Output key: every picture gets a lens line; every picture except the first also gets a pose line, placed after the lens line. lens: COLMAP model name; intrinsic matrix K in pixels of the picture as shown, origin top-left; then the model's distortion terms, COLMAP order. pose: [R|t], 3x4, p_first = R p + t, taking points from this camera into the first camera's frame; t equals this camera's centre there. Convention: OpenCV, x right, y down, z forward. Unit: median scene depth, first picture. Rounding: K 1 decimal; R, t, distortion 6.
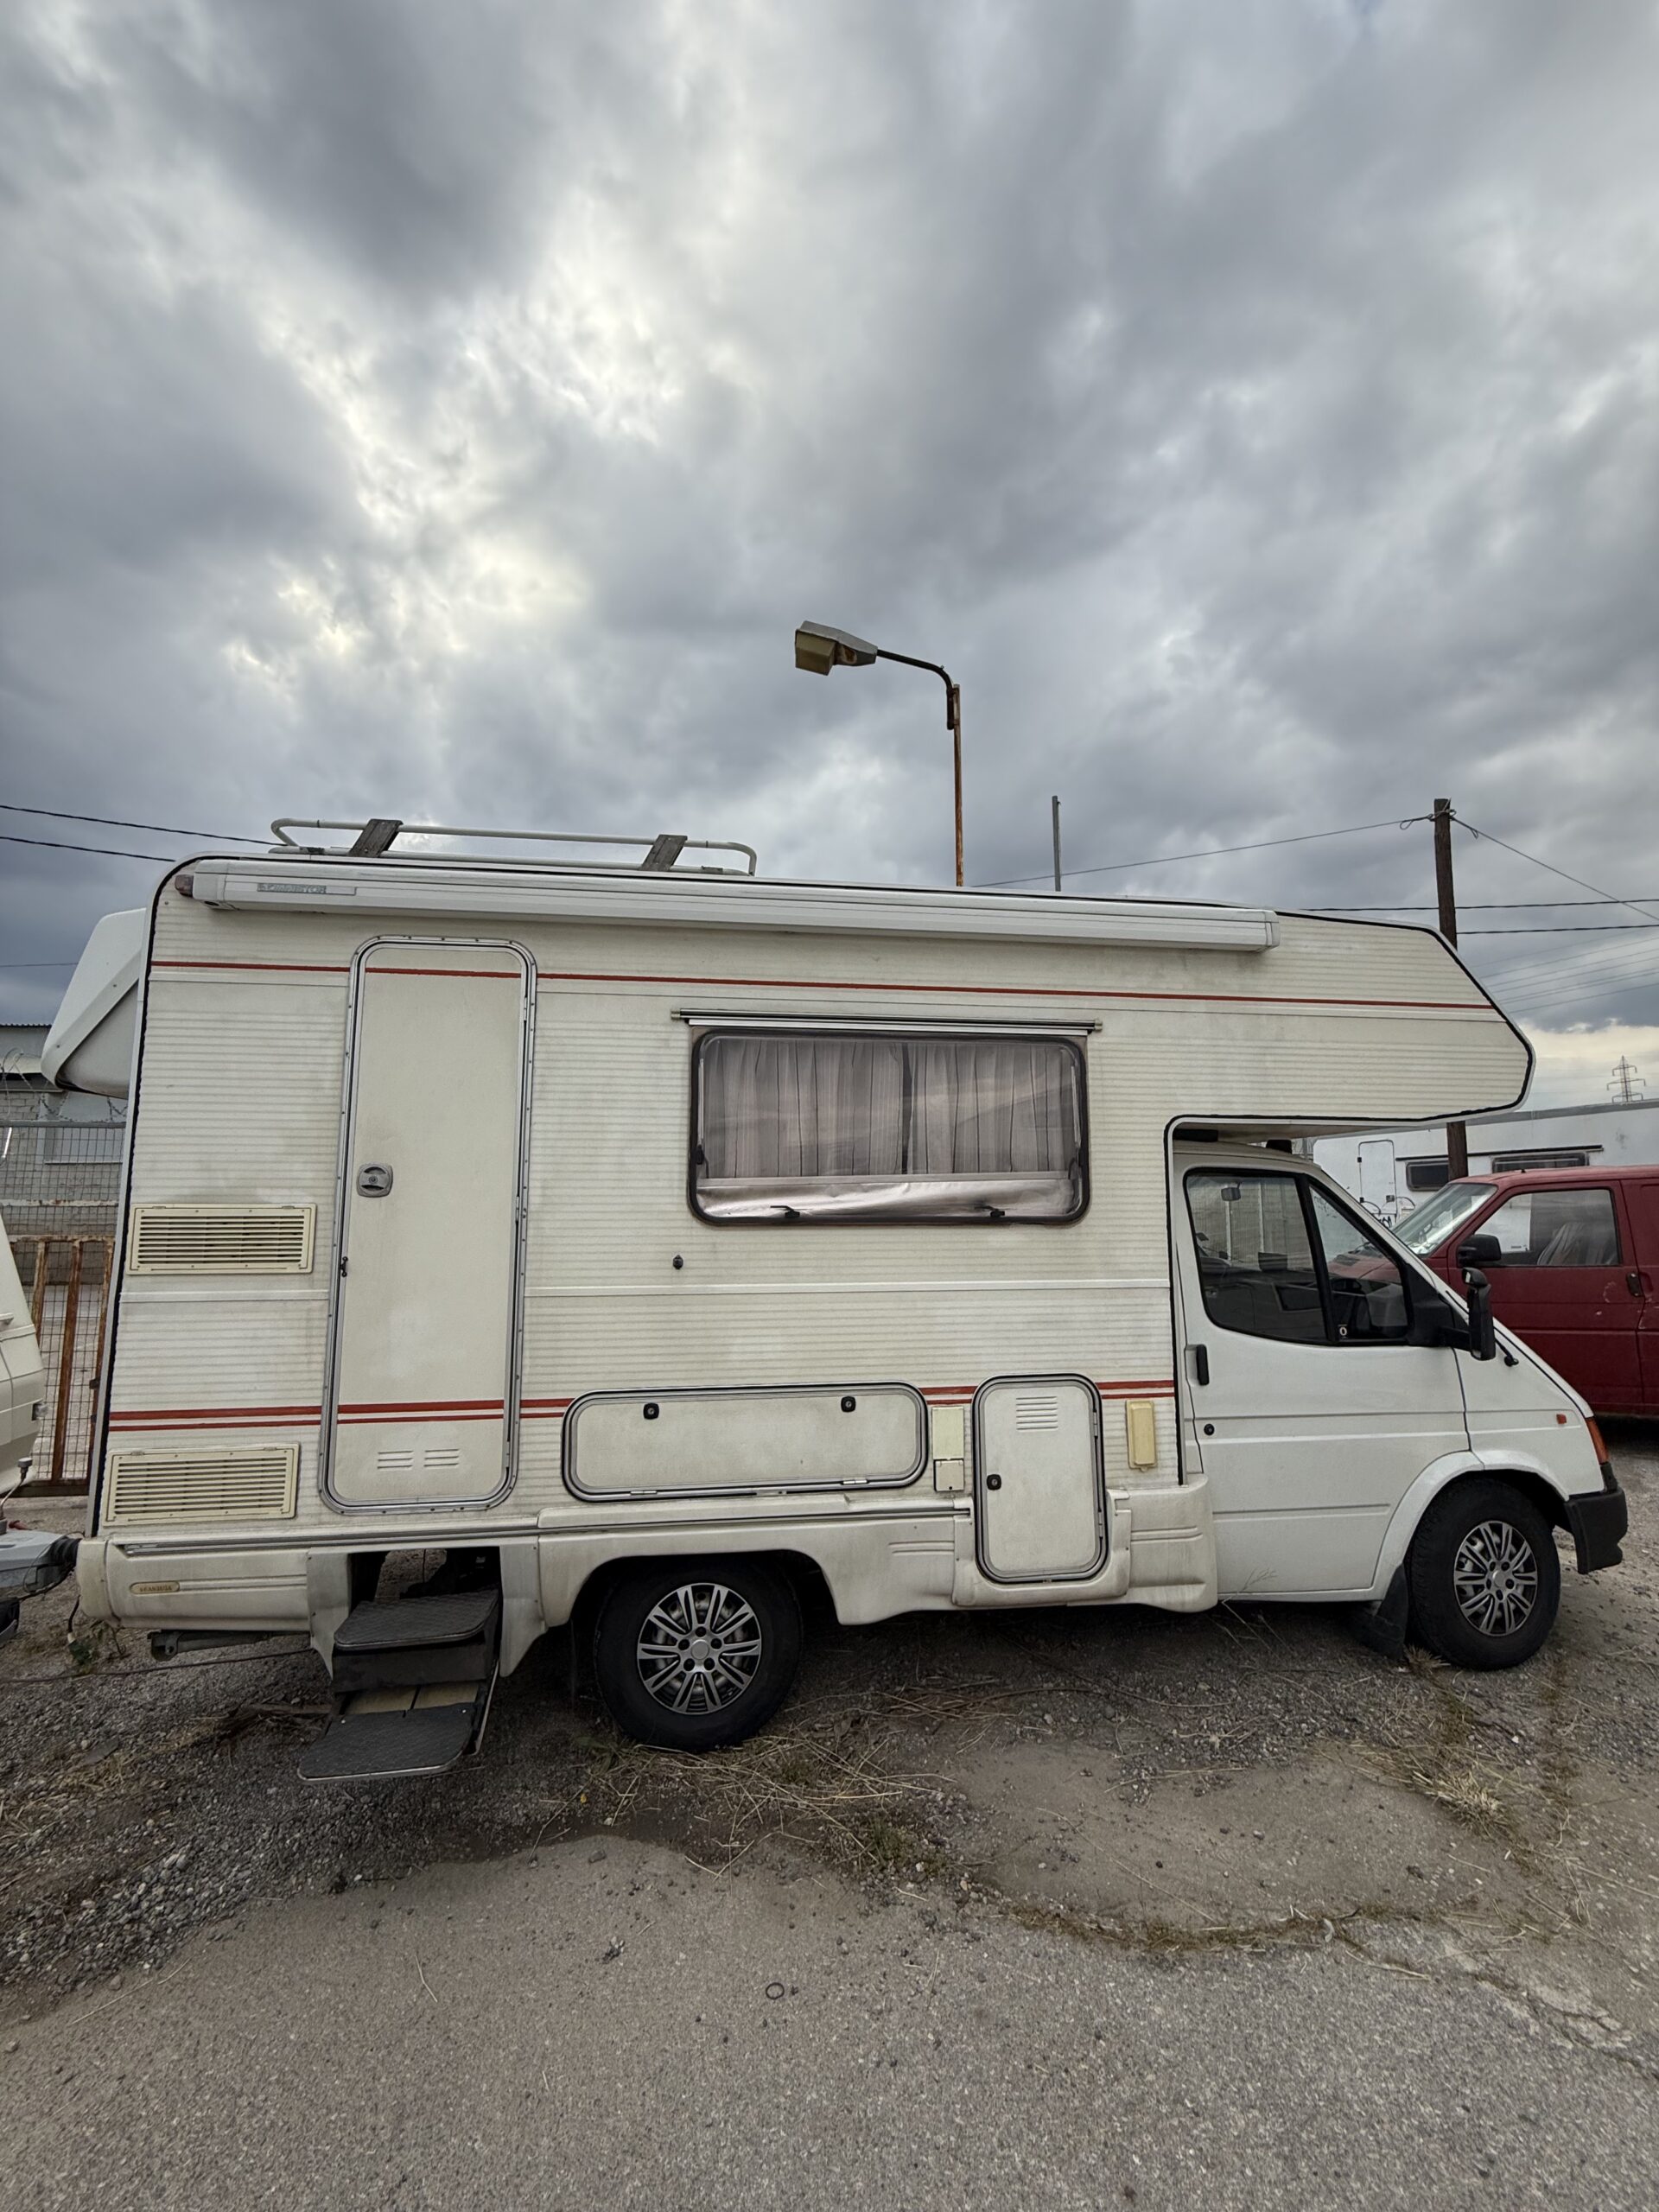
lens RADIAL K [[883.5, 0, 829.1], [0, 883.5, 1100.0], [0, 0, 1]] dist [0.000777, 0.000145]
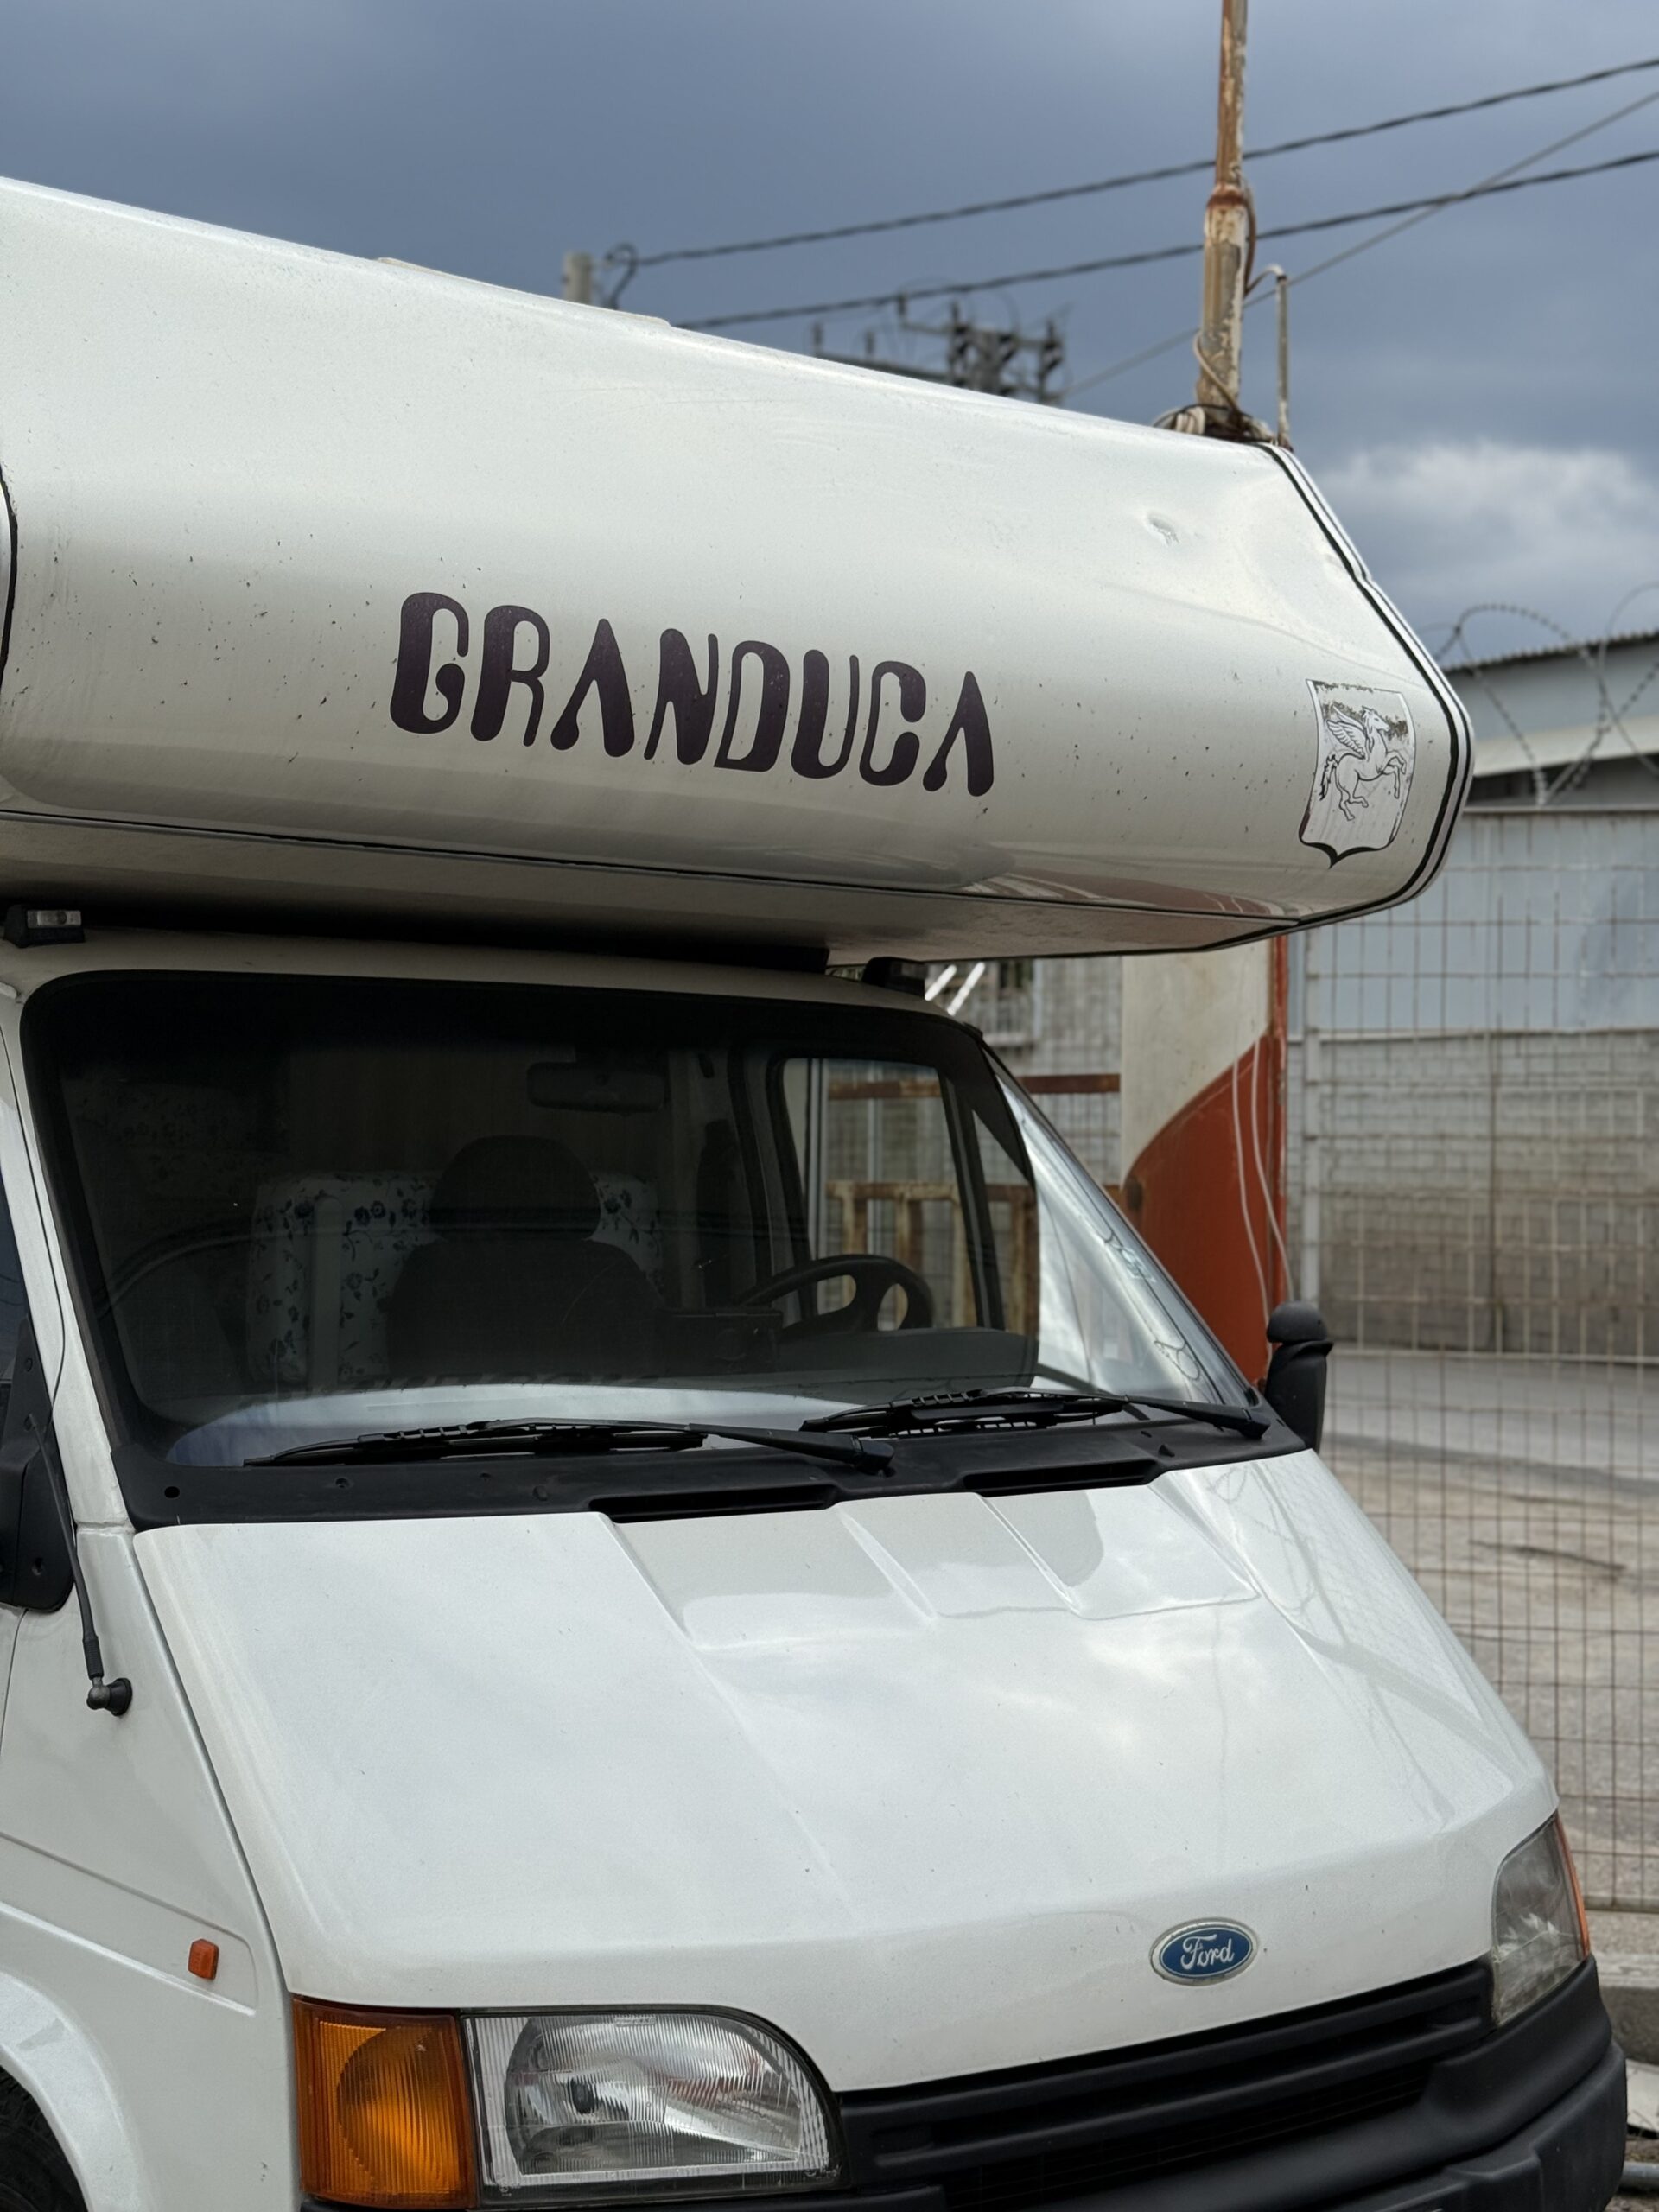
lens RADIAL K [[3131.8, 0, 826.9], [0, 3131.8, 1032.3], [0, 0, 1]] dist [0.047780, -0.084302]
pose [[0.493850, -0.017234, -0.869376, 2.060607], [0.085305, 0.995941, 0.028715, 0.105222], [0.865353, -0.088343, 0.493316, 0.889378]]
